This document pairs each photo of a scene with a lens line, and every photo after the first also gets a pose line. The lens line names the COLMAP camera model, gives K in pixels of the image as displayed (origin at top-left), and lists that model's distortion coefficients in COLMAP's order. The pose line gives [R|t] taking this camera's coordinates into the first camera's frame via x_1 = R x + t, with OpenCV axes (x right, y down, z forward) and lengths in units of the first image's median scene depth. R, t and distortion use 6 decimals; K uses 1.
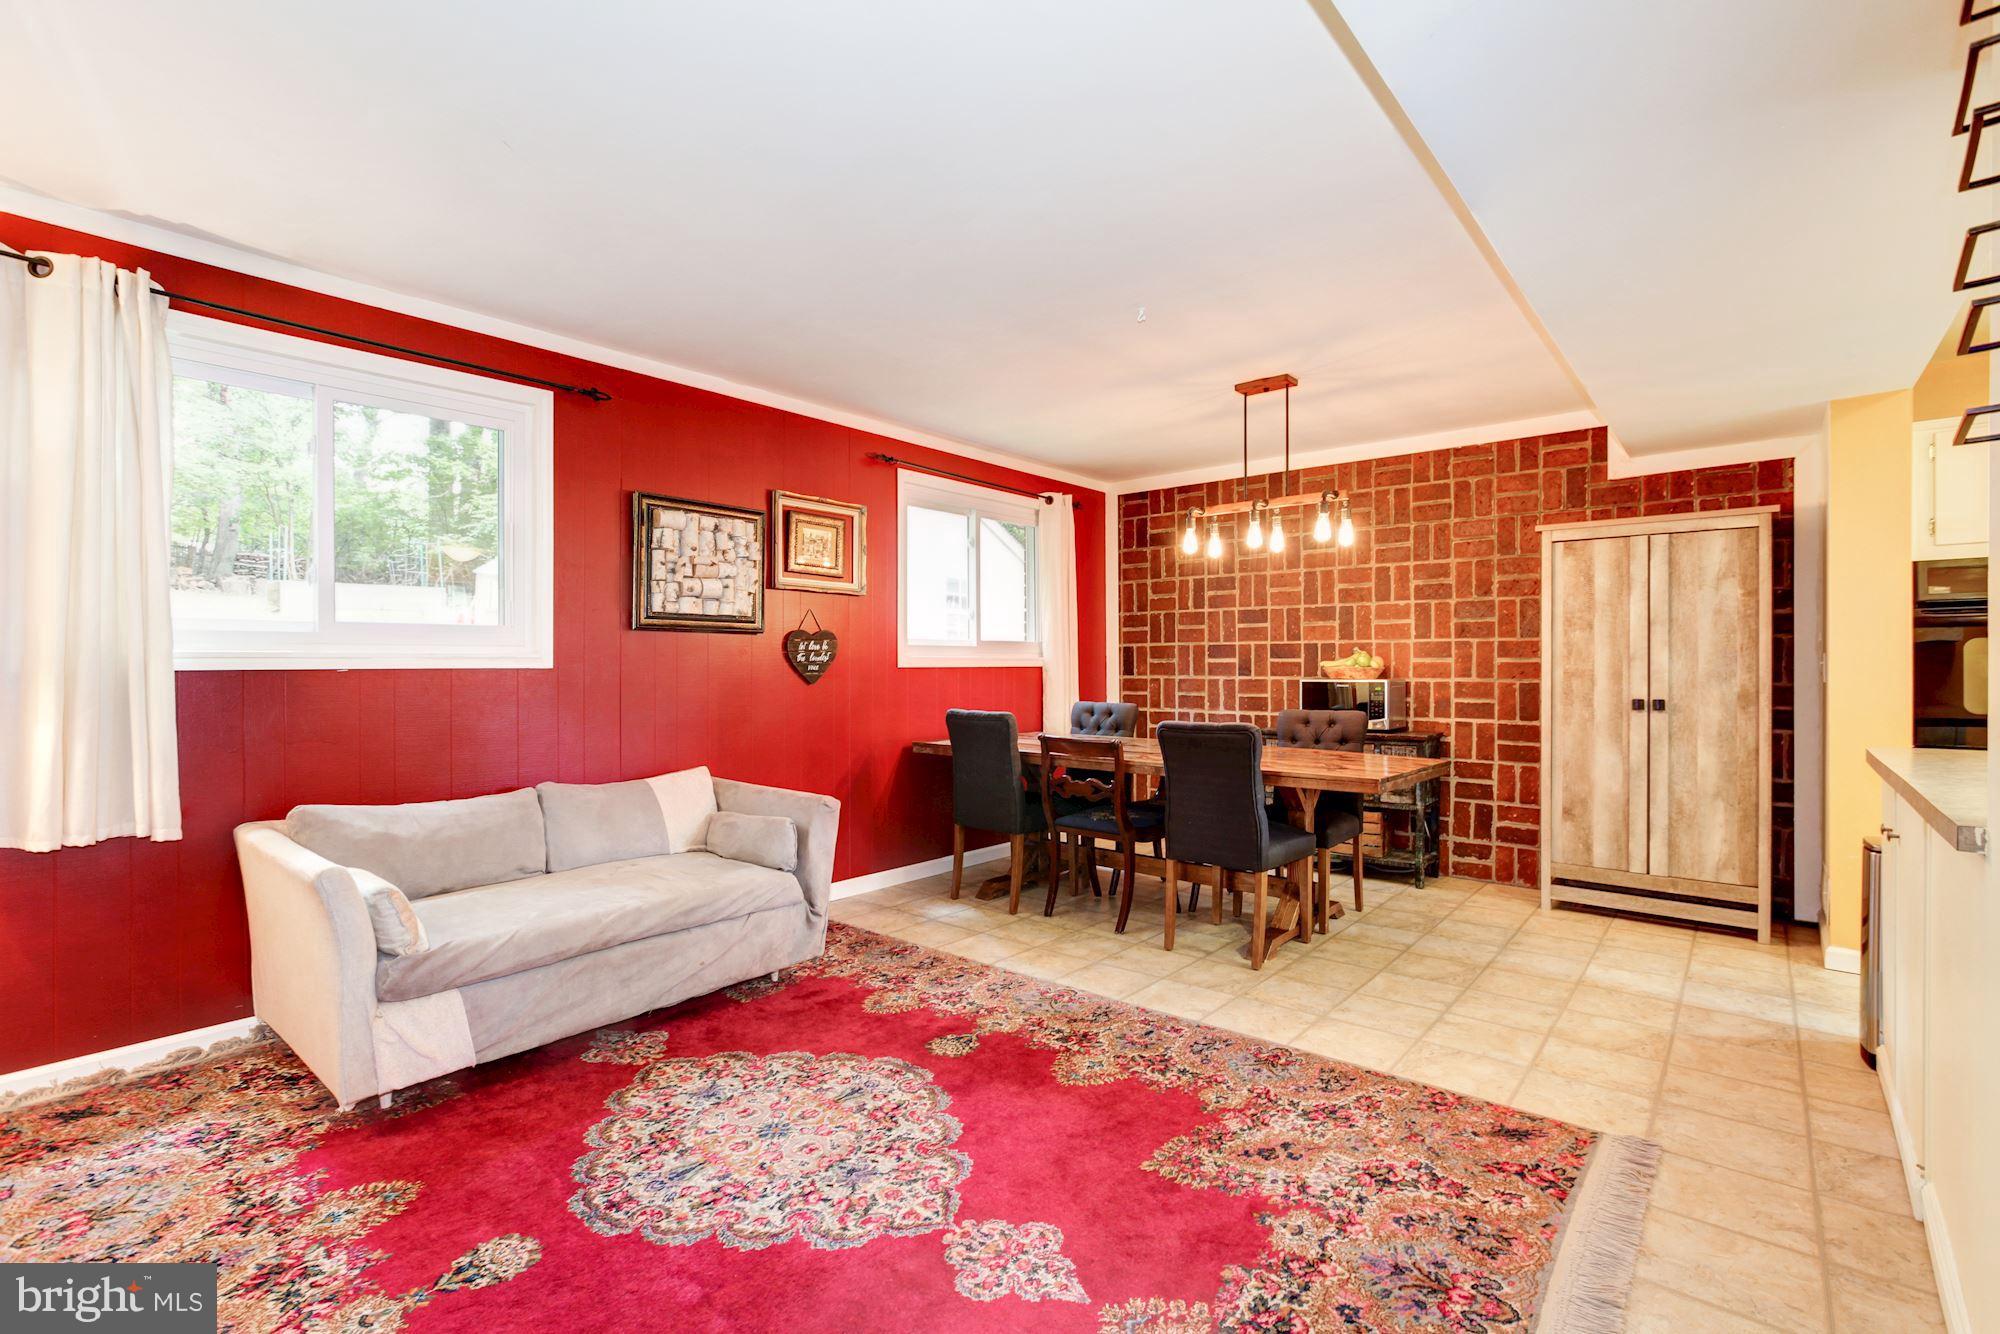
lens RADIAL K [[934.6, 0, 998.6], [0, 934.6, 671.9], [0, 0, 1]] dist [-0.049003, 0.021112]
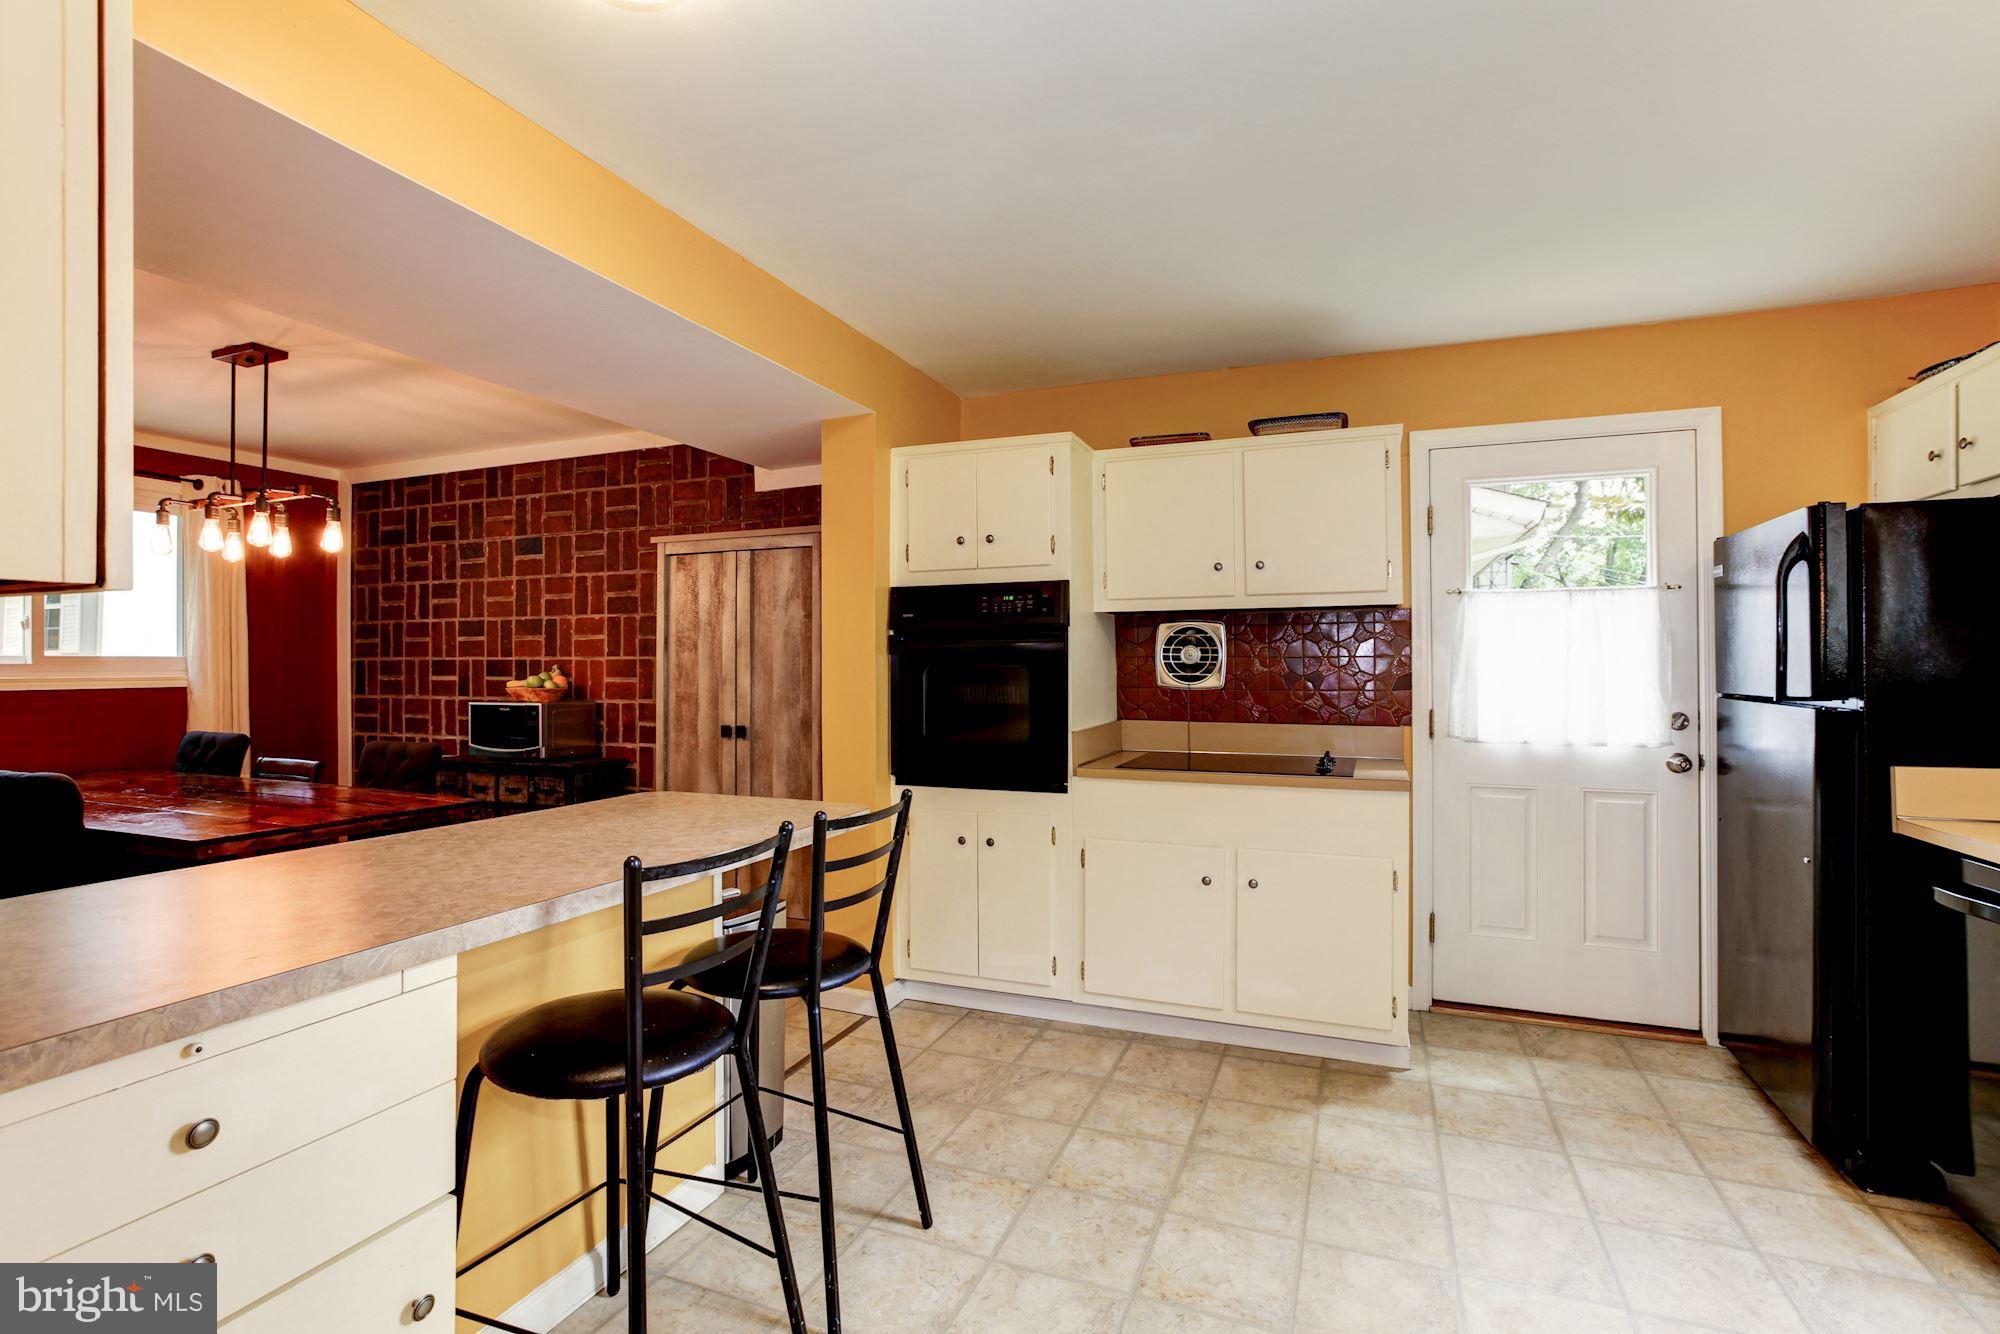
lens RADIAL K [[982.6, 0, 976.7], [0, 982.6, 665.1], [0, 0, 1]] dist [-0.003864, -0.000044]
pose [[0.957092, 0.002679, 0.289771, 0.585406], [0.000419, 0.999943, -0.010629, -0.018920], [-0.289783, 0.010294, 0.957037, -0.037656]]
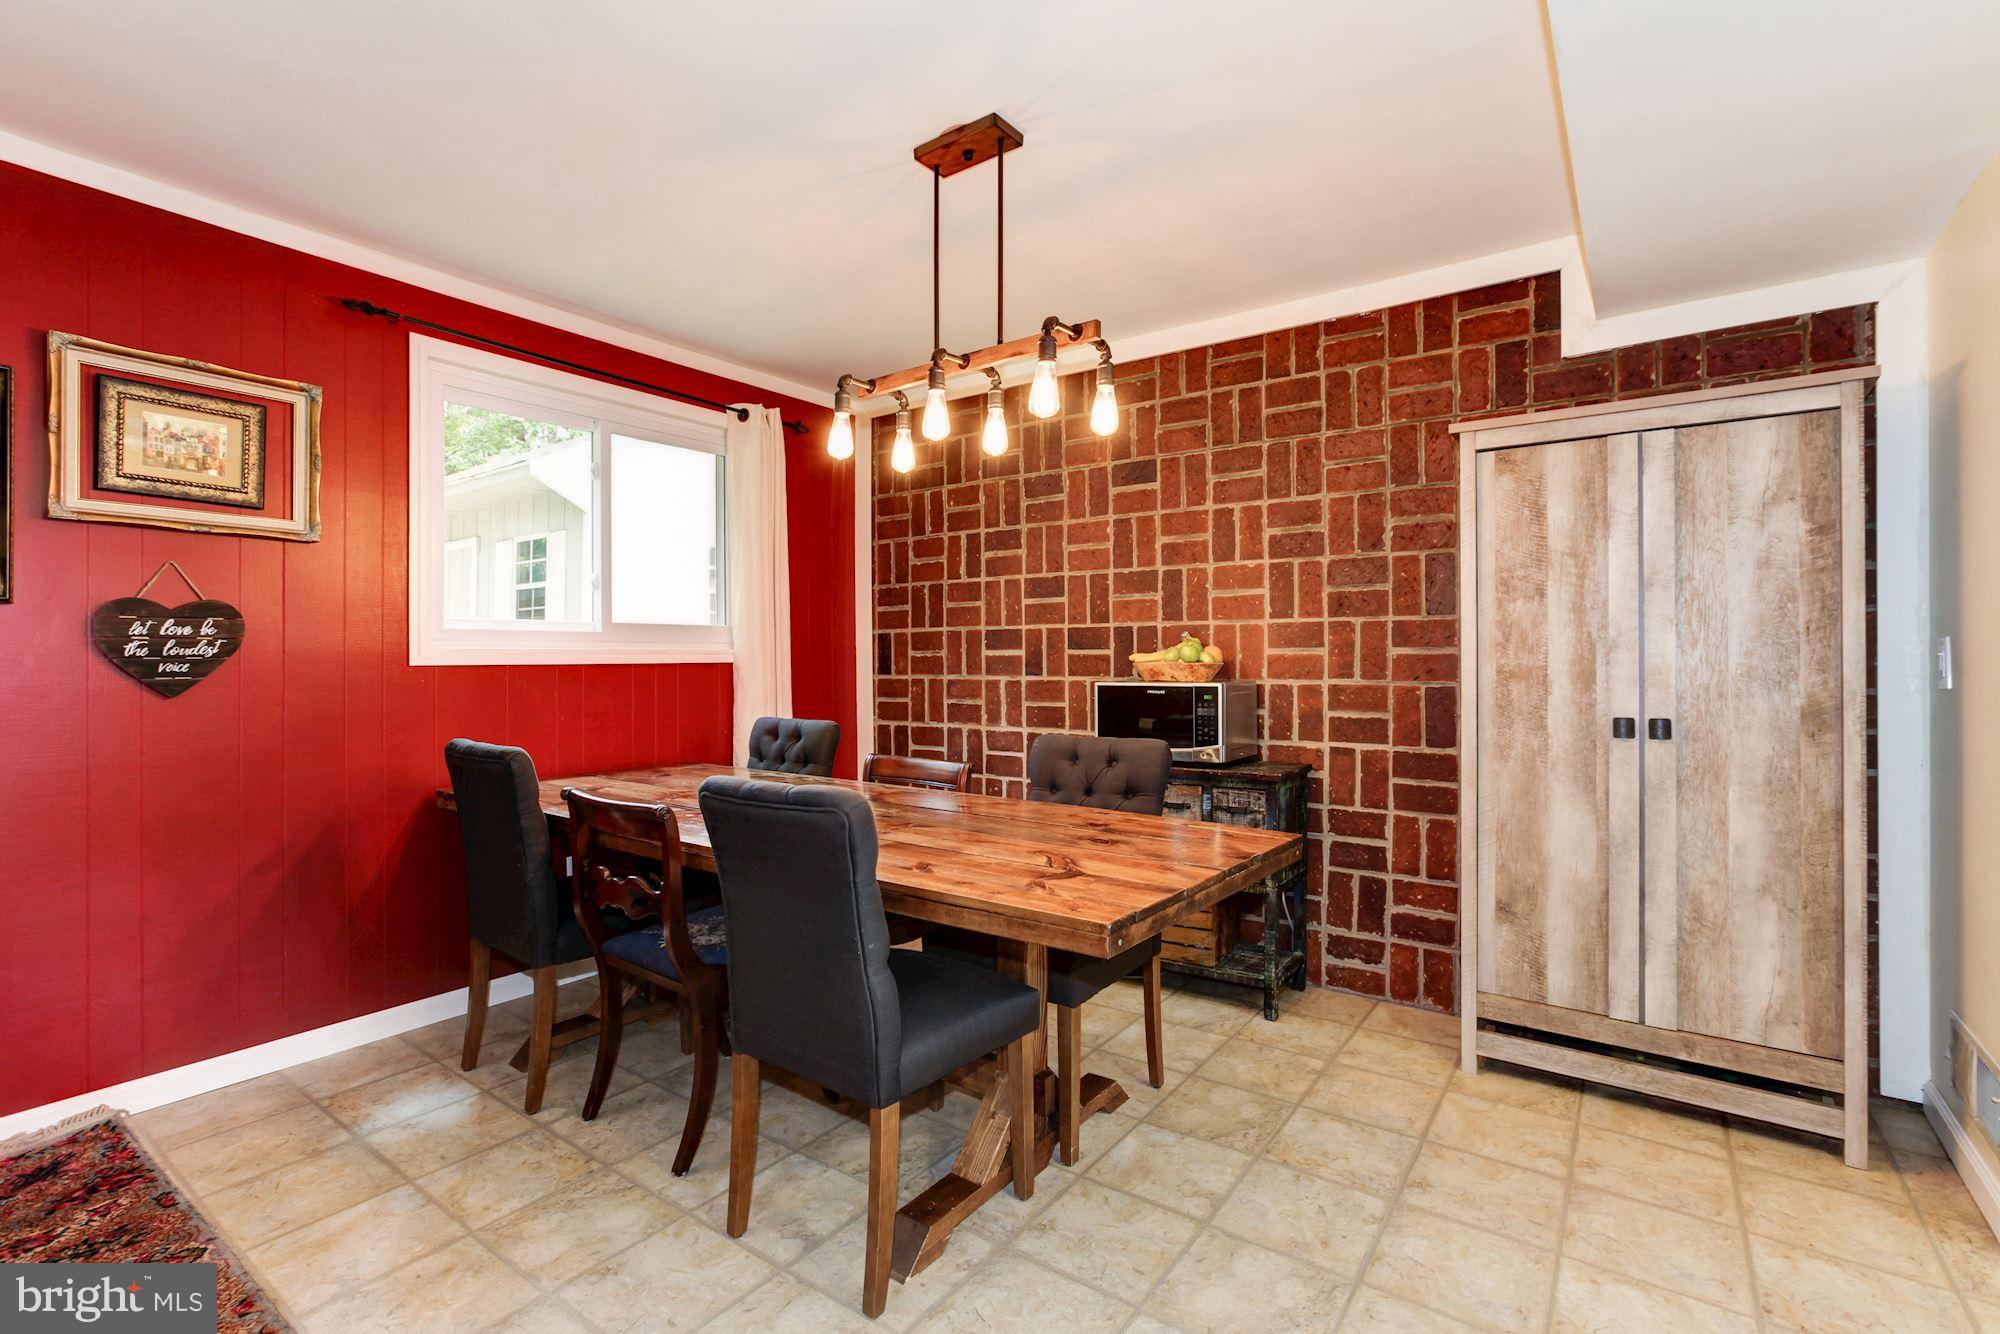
lens RADIAL K [[933.3, 0, 1003.0], [0, 933.3, 660.1], [0, 0, 1]] dist [-0.055424, 0.024751]
pose [[0.996703, -0.002955, 0.081086, 0.238188], [0.003404, 0.999980, -0.005394, -0.004352], [-0.081068, 0.005652, 0.996693, 0.416020]]
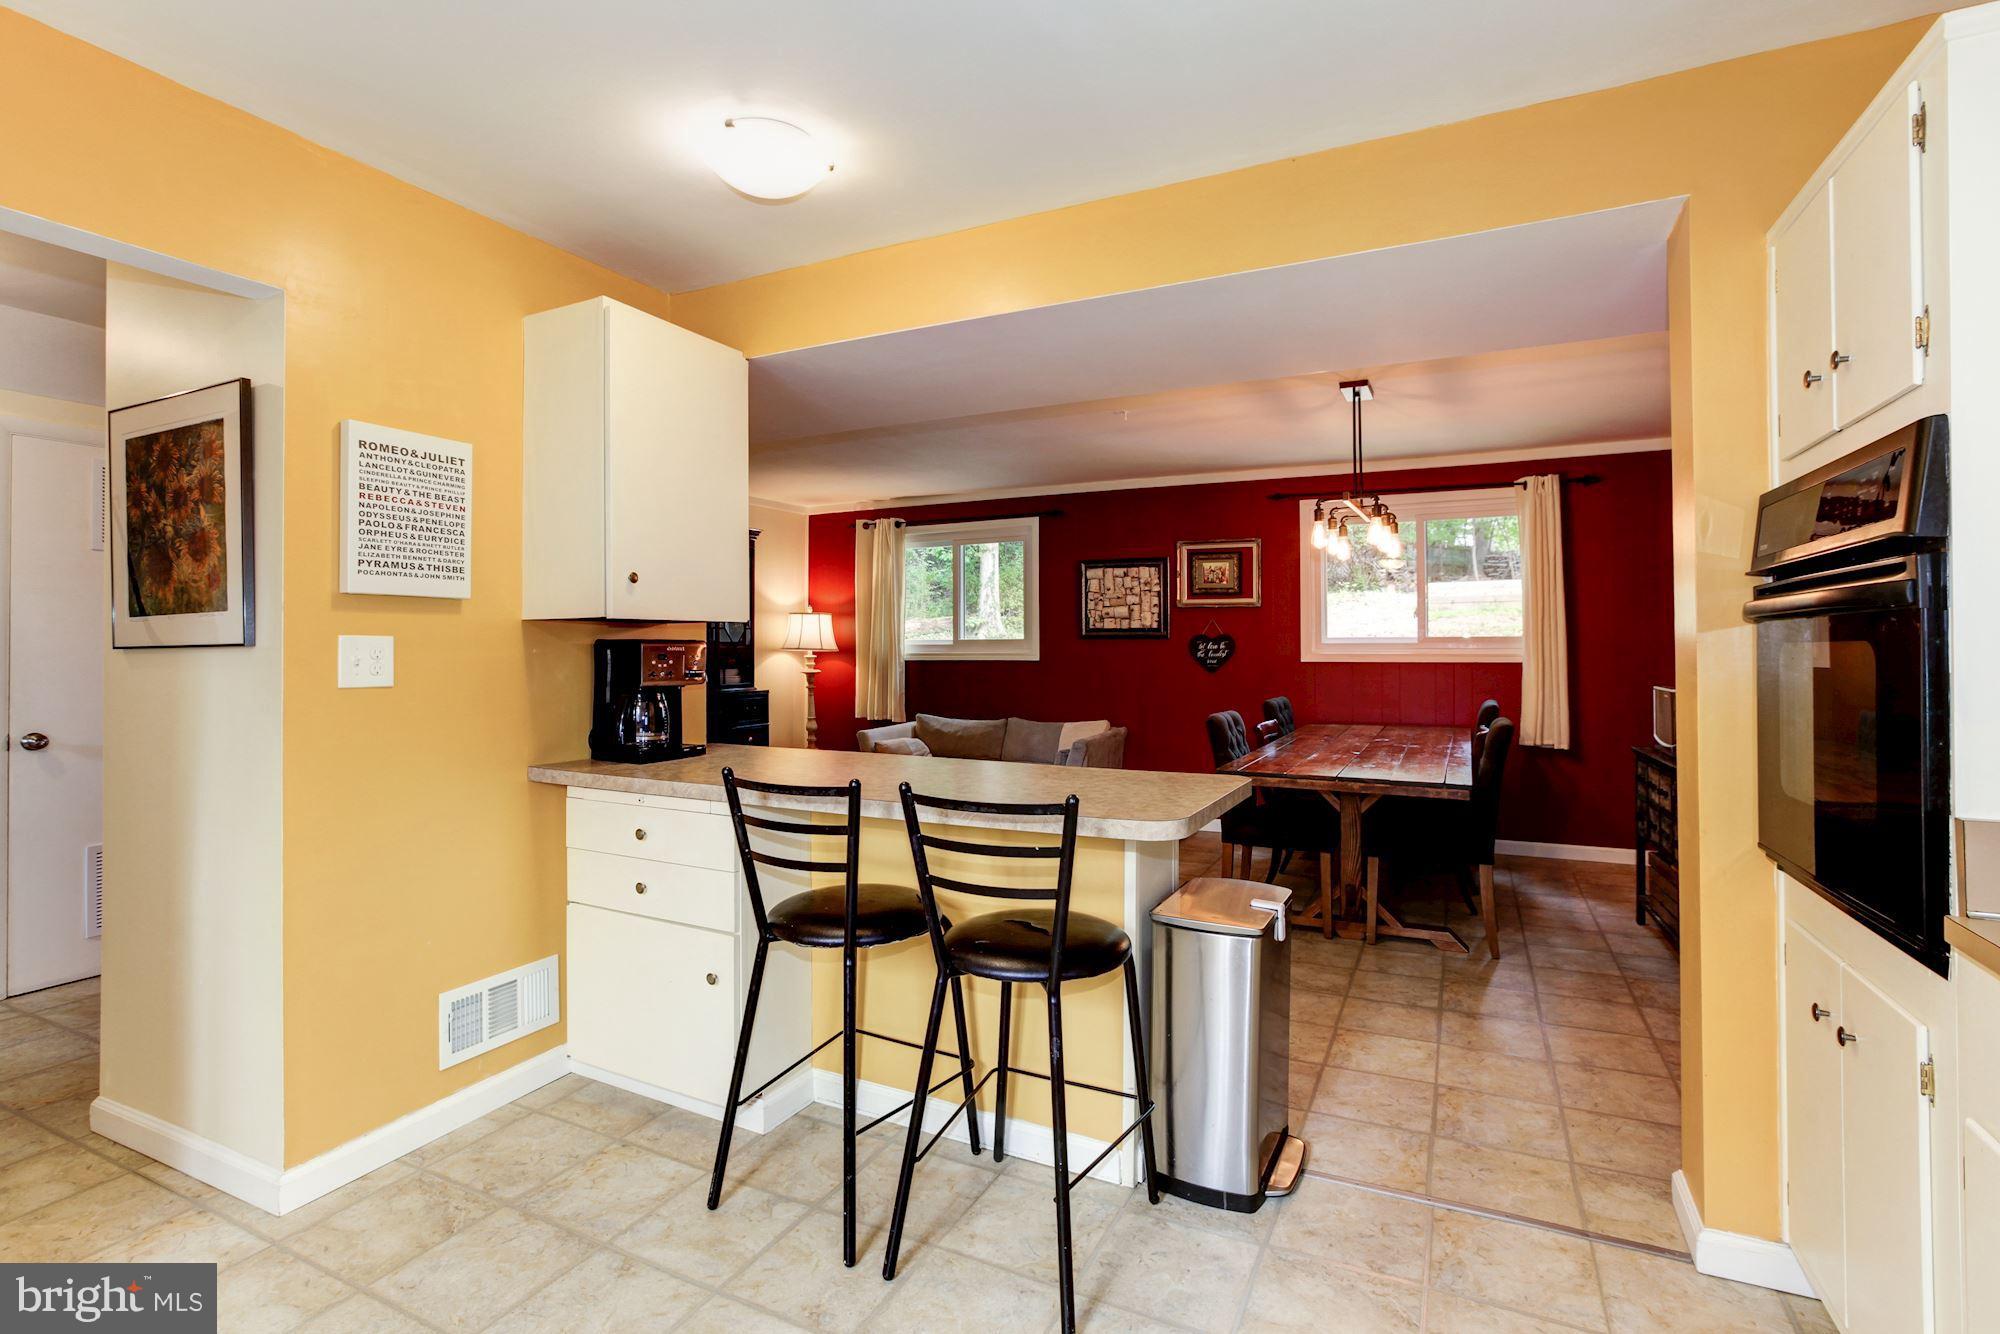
lens RADIAL K [[934.6, 0, 998.6], [0, 934.6, 671.9], [0, 0, 1]] dist [-0.049003, 0.021112]
pose [[0.239890, 0.025245, -0.970472, 1.058397], [-0.004213, 0.999679, 0.024963, -0.021578], [0.970791, -0.001900, 0.239920, 0.340581]]
